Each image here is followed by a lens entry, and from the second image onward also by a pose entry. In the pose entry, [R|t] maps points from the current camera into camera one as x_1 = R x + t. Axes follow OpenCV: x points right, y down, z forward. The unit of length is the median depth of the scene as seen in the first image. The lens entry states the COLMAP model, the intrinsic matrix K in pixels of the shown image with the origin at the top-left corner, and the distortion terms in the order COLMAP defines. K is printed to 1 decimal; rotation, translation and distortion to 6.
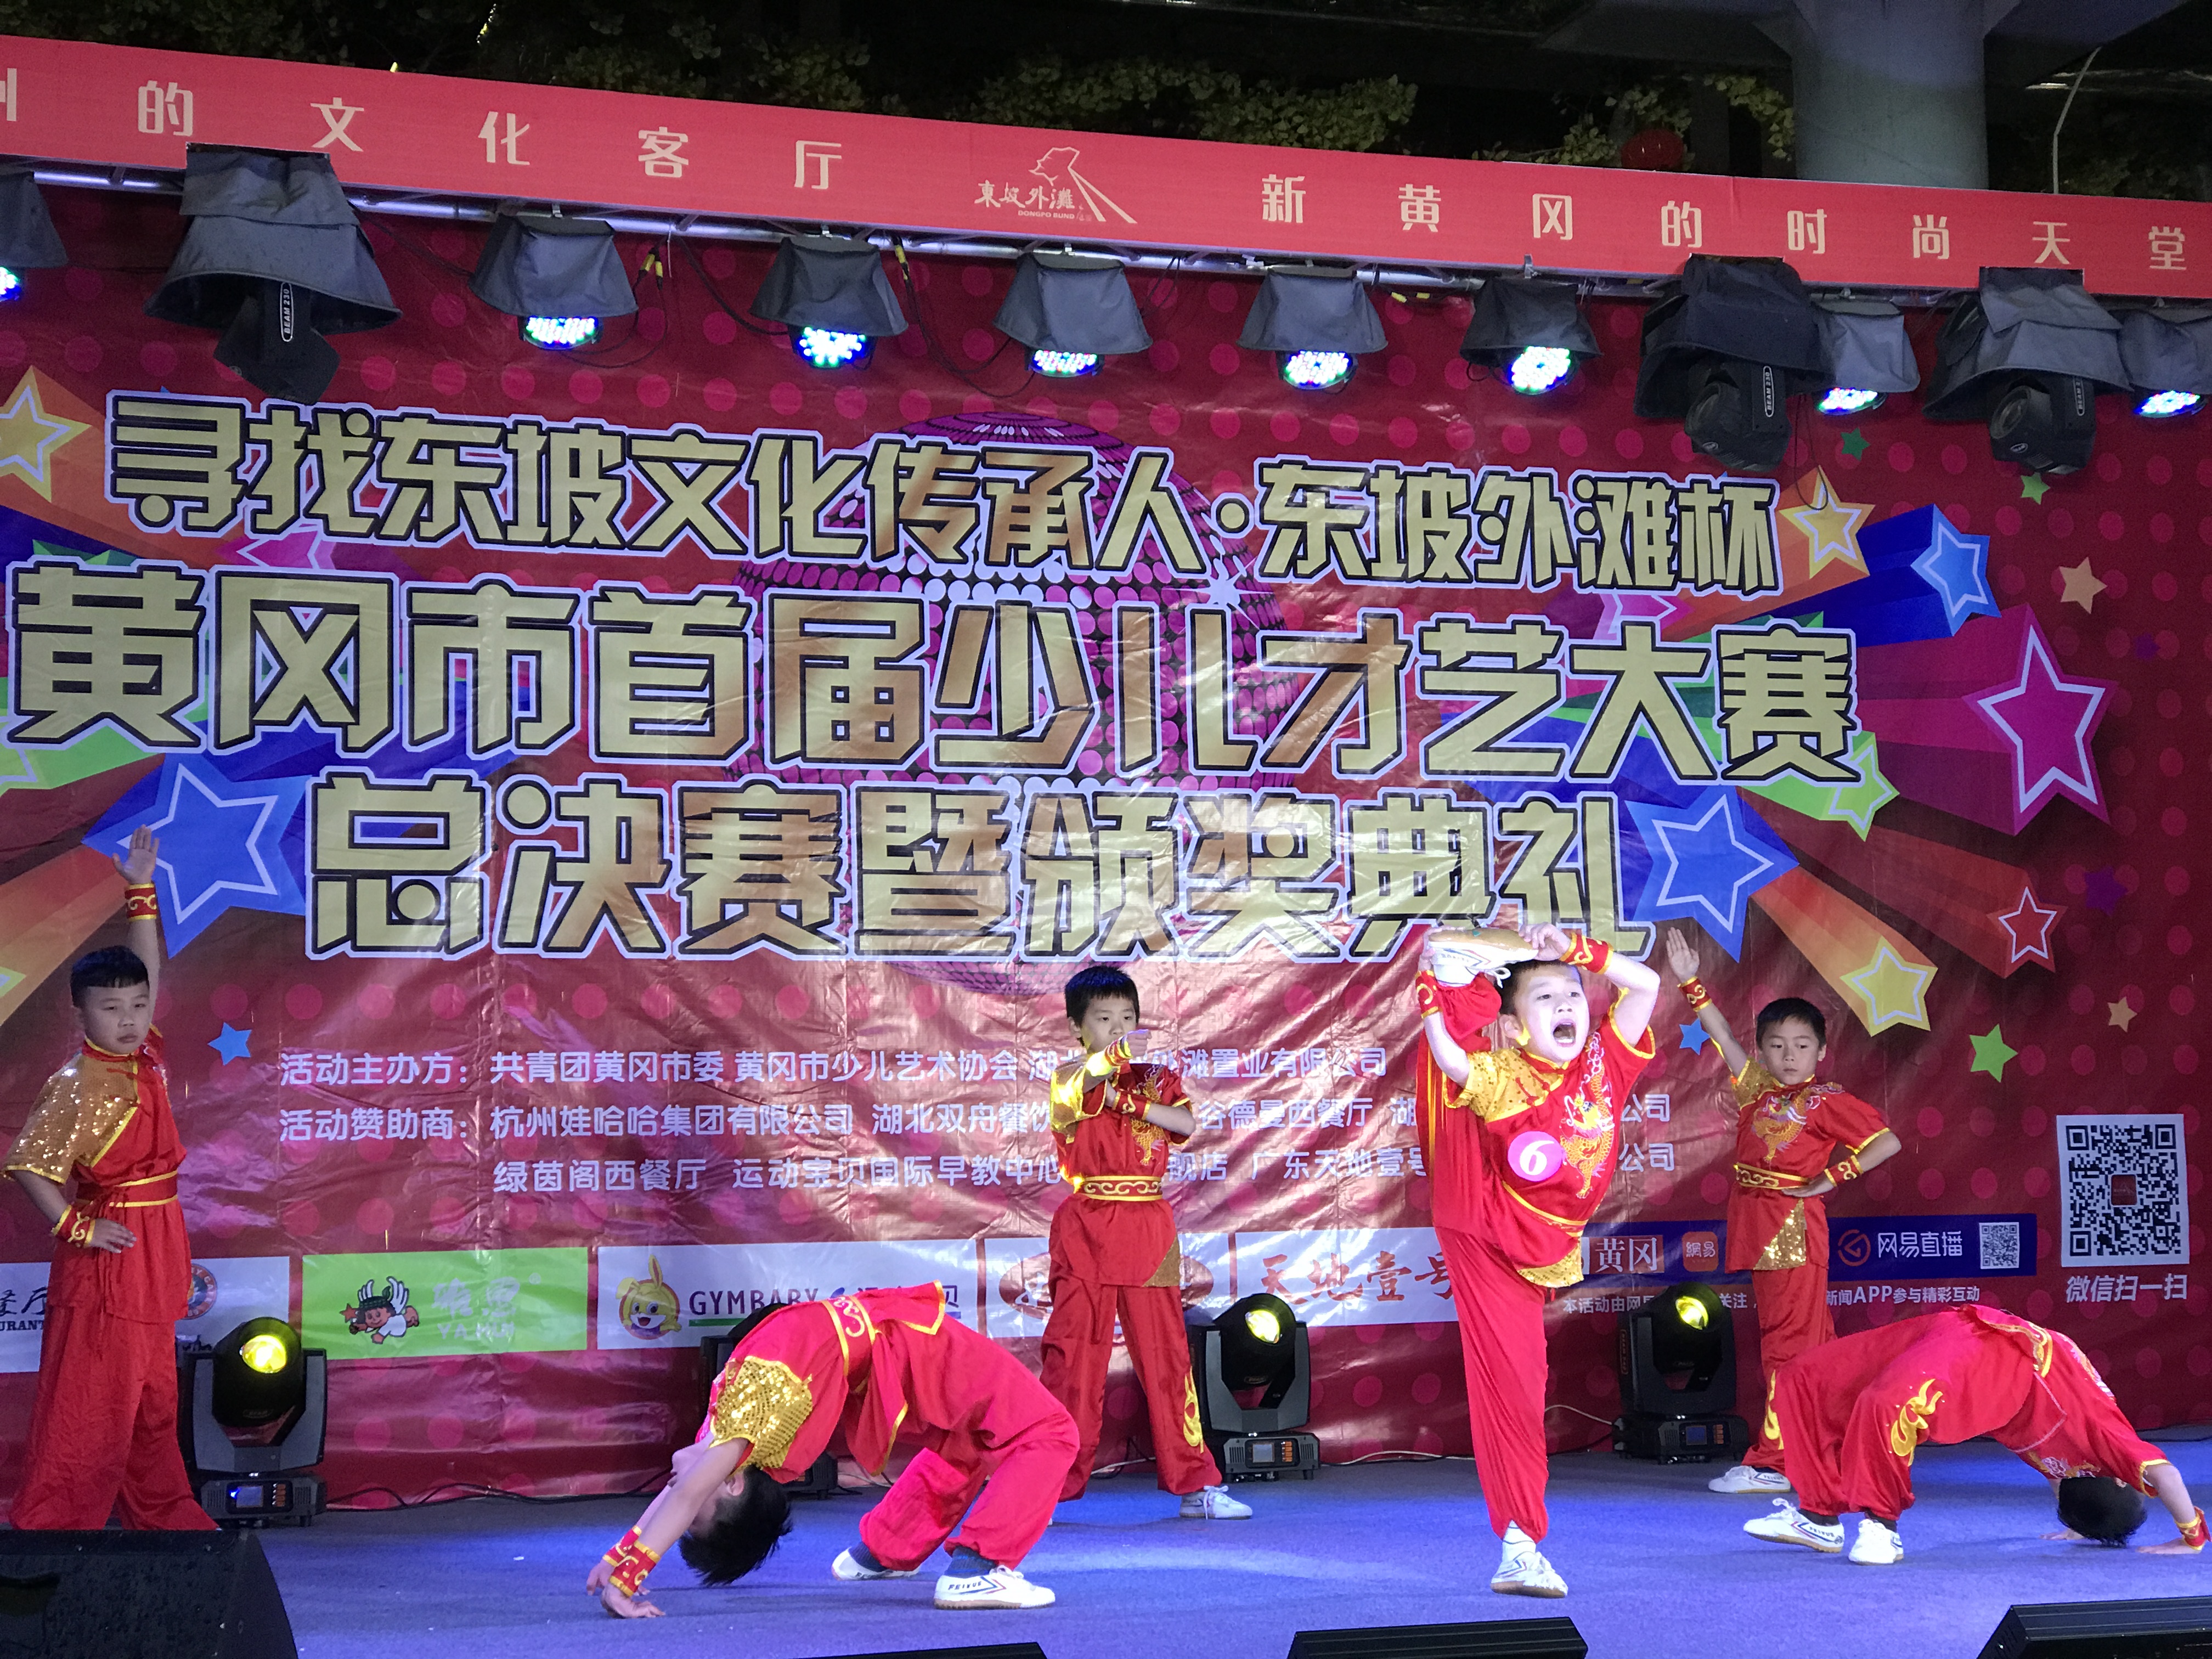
lens RADIAL K [[3674.7, 0, 1070.4], [0, 3674.7, 826.9], [0, 0, 1]] dist [-0.026055, 0.938589]
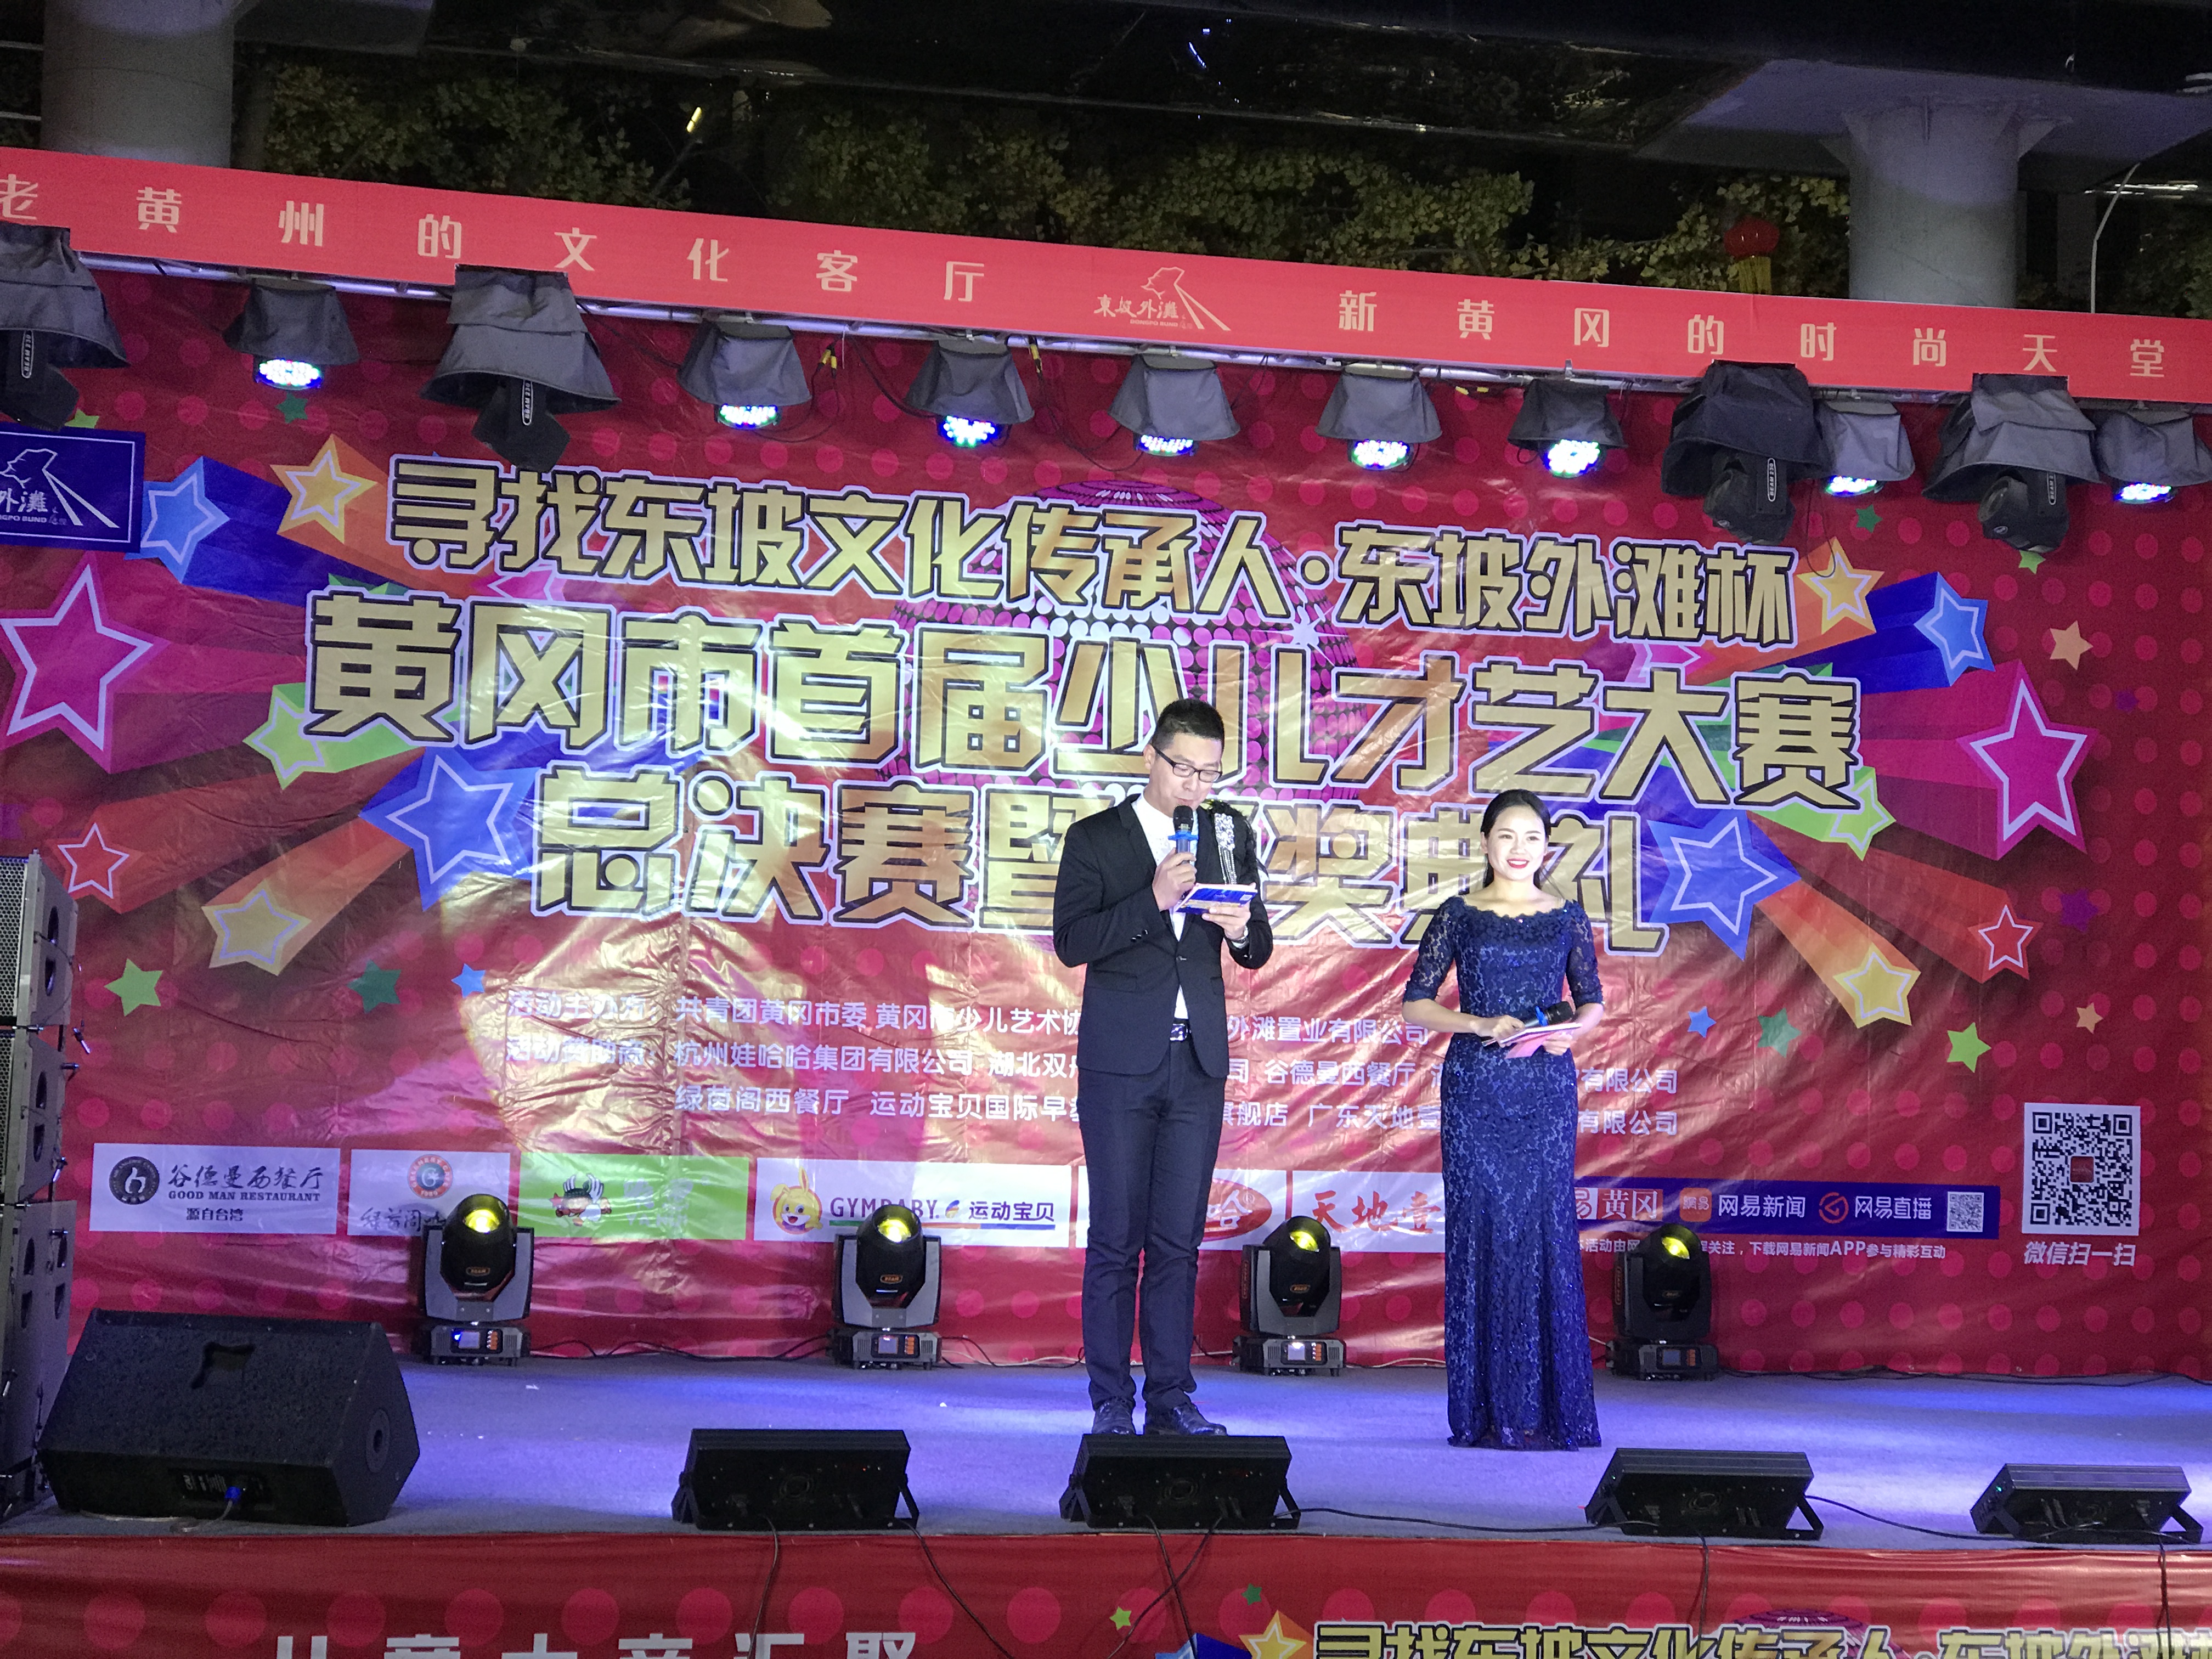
lens RADIAL K [[3732.3, 0, 1062.1], [0, 3732.3, 832.8], [0, 0, 1]] dist [-0.149349, 2.241825]
pose [[0.994588, 0.036110, -0.097416, 0.085198], [-0.034298, 0.999207, 0.020210, -0.021804], [0.098069, -0.016759, 0.995039, -0.216005]]
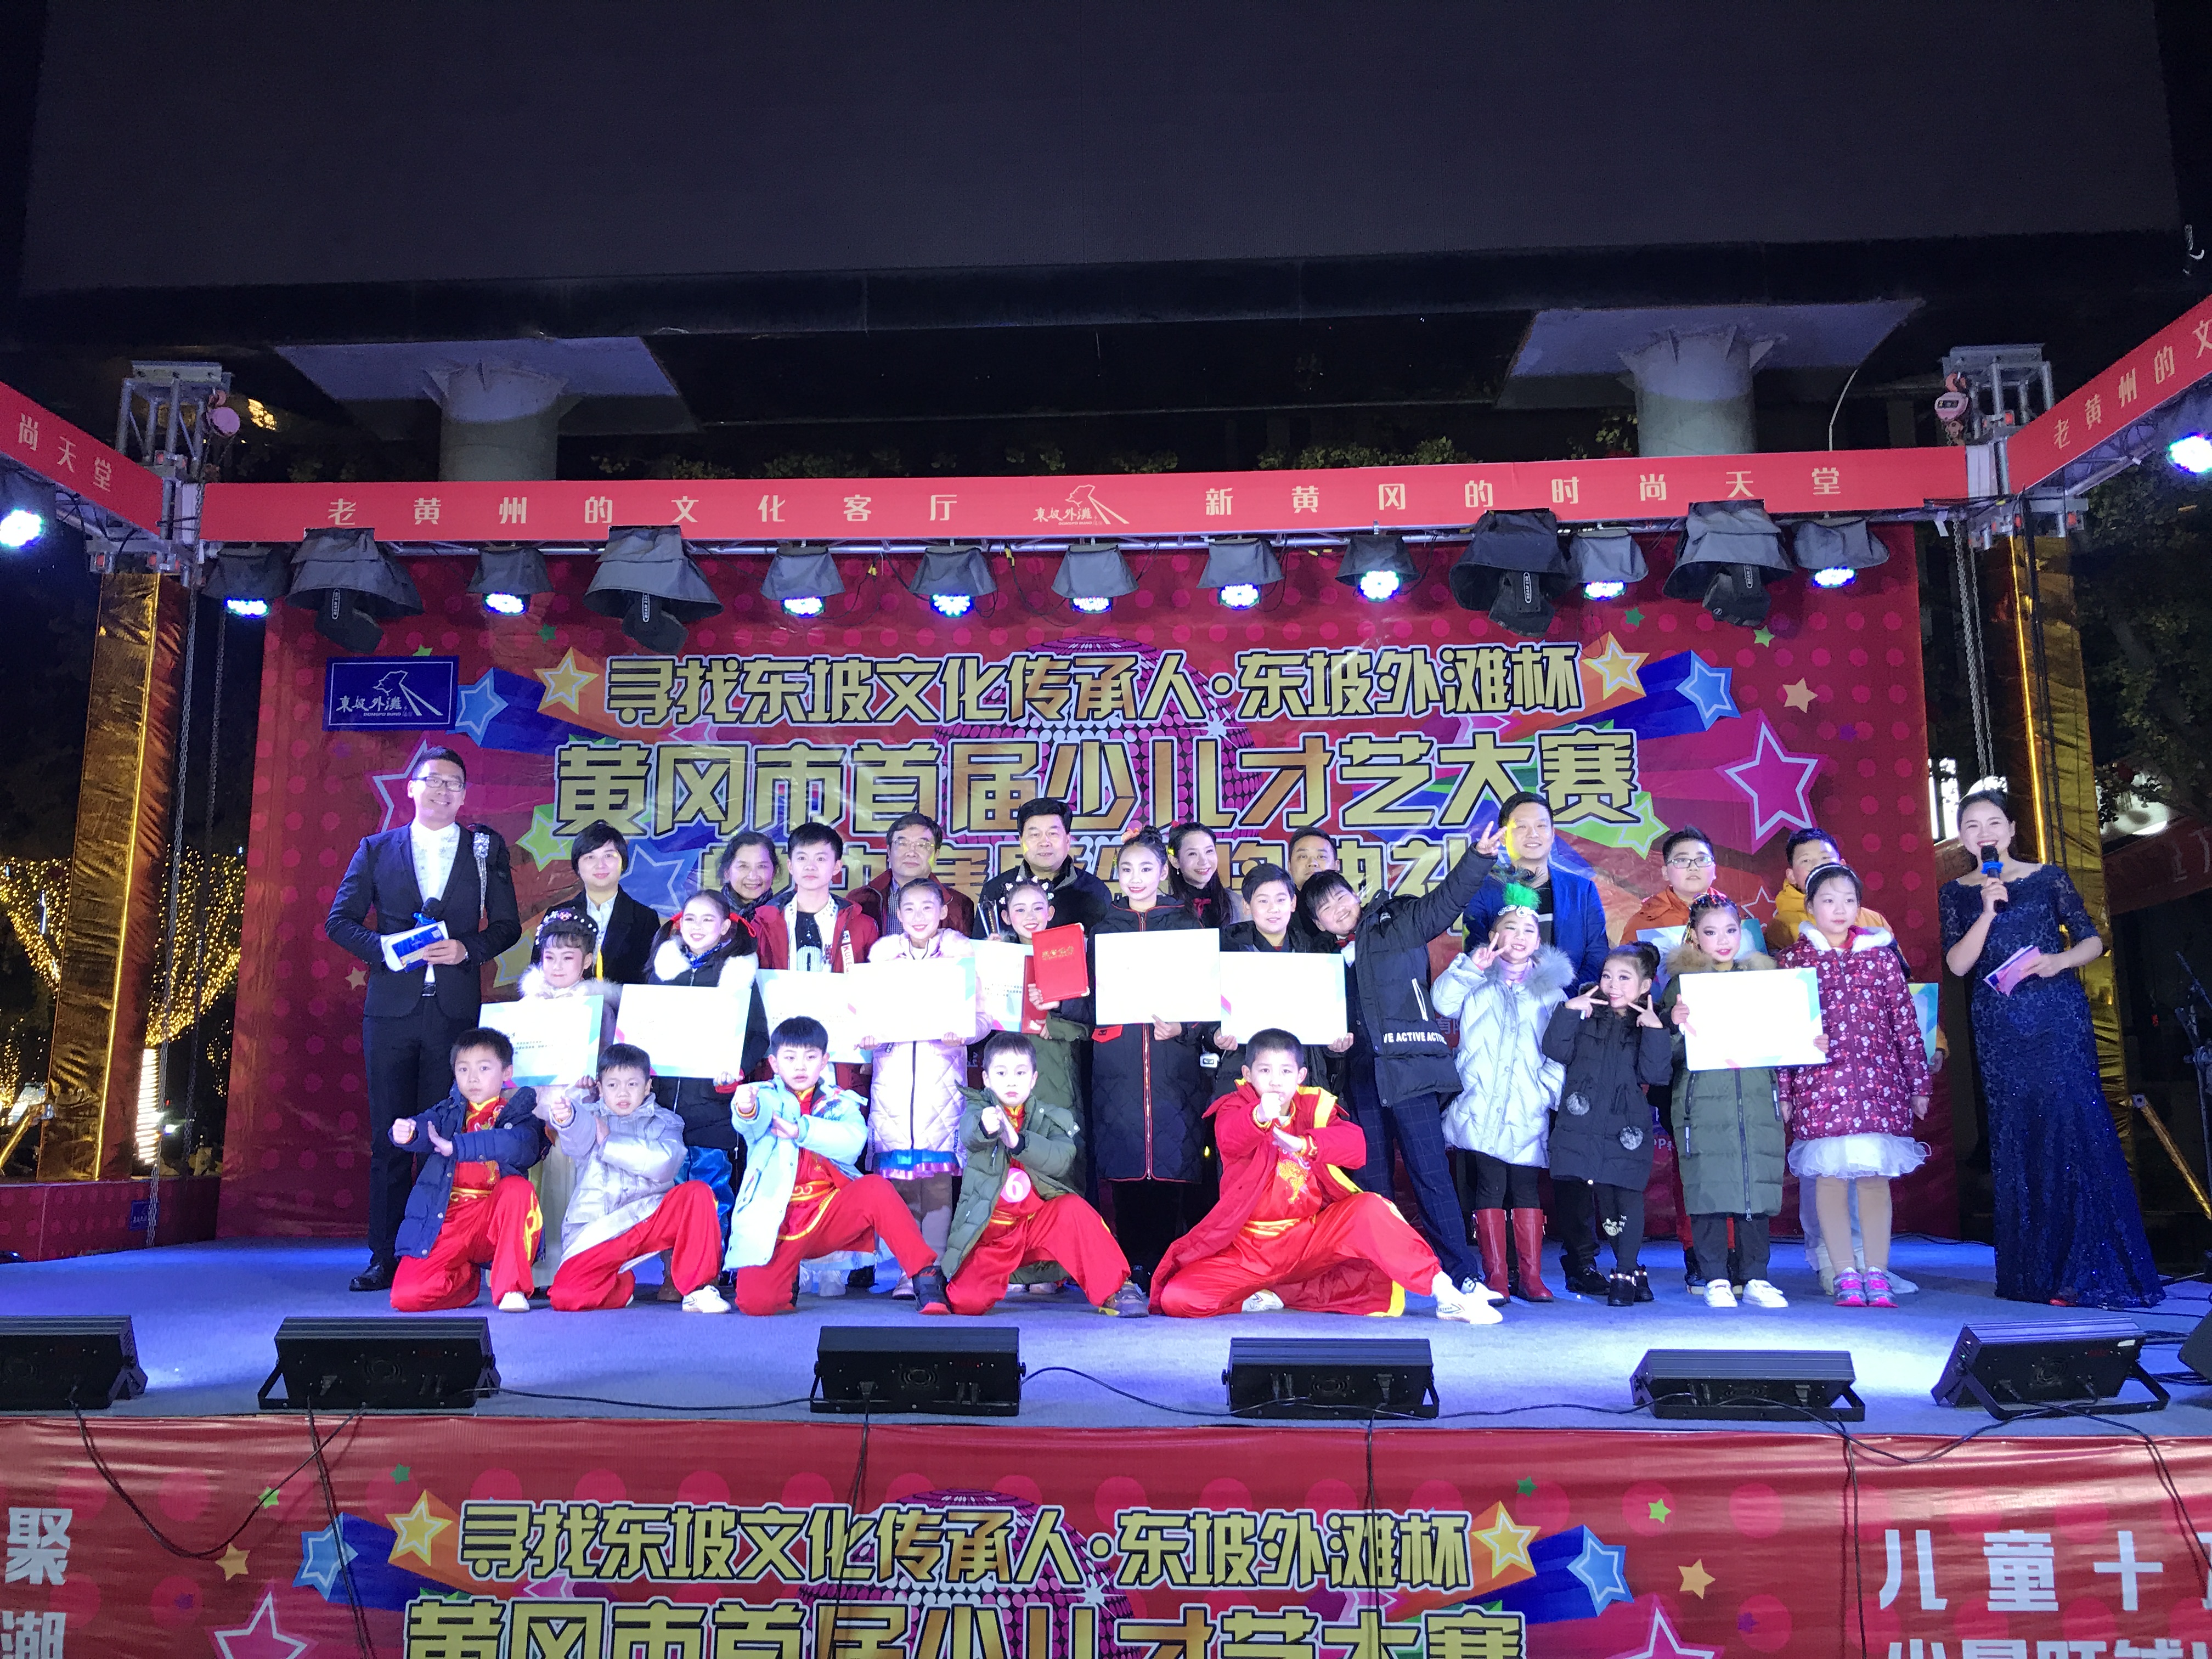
lens RADIAL K [[1863.0, 0, 1092.1], [0, 1863.0, 803.3], [0, 0, 1]] dist [0.135205, -0.215321]
pose [[0.933450, -0.045498, -0.355810, 0.307668], [0.025070, 0.997773, -0.061815, 0.026012], [0.357830, 0.048781, 0.932512, 0.150815]]
